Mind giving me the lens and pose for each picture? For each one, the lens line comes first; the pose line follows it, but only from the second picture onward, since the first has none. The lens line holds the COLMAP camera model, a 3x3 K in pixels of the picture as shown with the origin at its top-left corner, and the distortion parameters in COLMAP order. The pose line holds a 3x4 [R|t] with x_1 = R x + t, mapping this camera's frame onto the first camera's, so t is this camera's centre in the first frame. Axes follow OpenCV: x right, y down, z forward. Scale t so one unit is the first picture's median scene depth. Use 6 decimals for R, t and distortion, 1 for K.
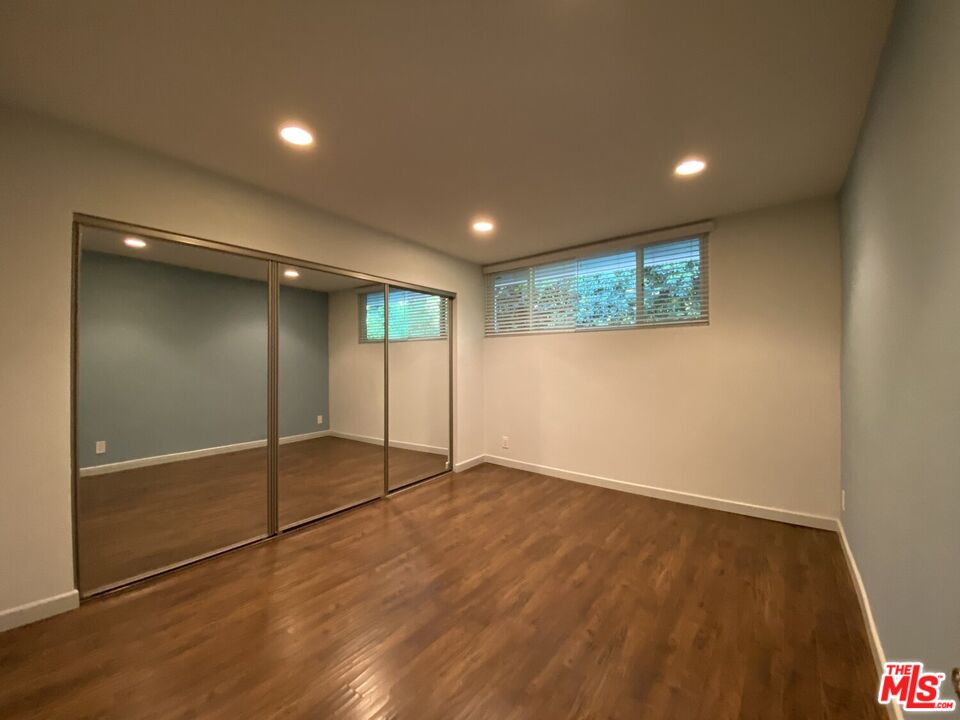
lens RADIAL K [[390.3, 0, 482.1], [0, 390.3, 359.9], [0, 0, 1]] dist [0.016316, -0.018938]
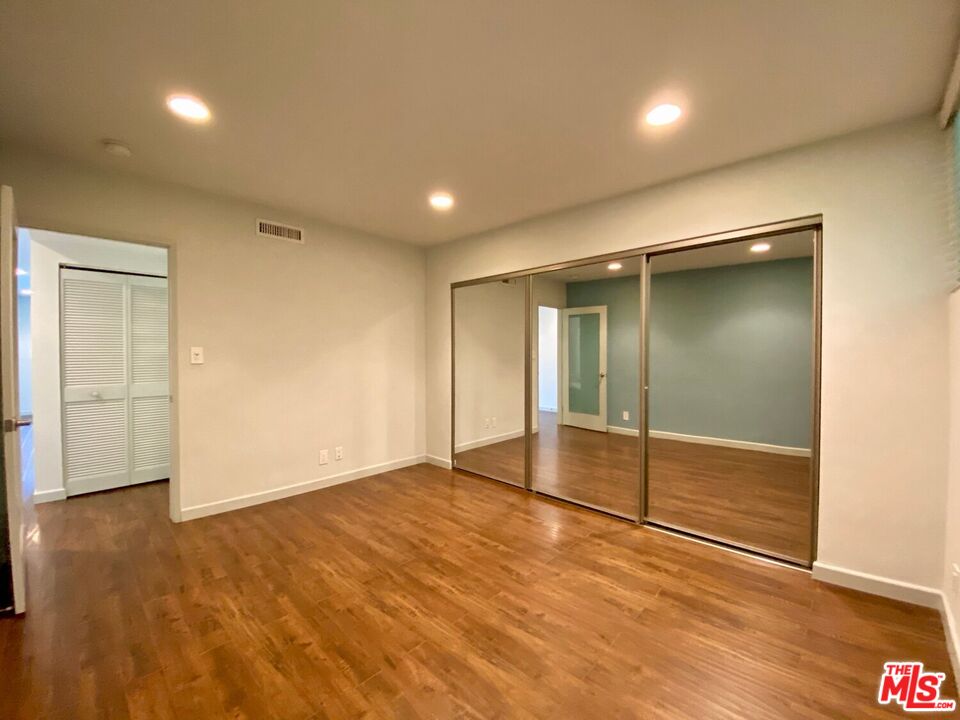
lens RADIAL K [[389.6, 0, 482.4], [0, 389.6, 354.1], [0, 0, 1]] dist [0.015600, -0.018078]
pose [[-0.096621, 0.012133, -0.995247, 0.931300], [-0.001667, 0.999922, 0.012352, -0.015548], [0.995320, 0.002853, -0.096594, 1.208419]]
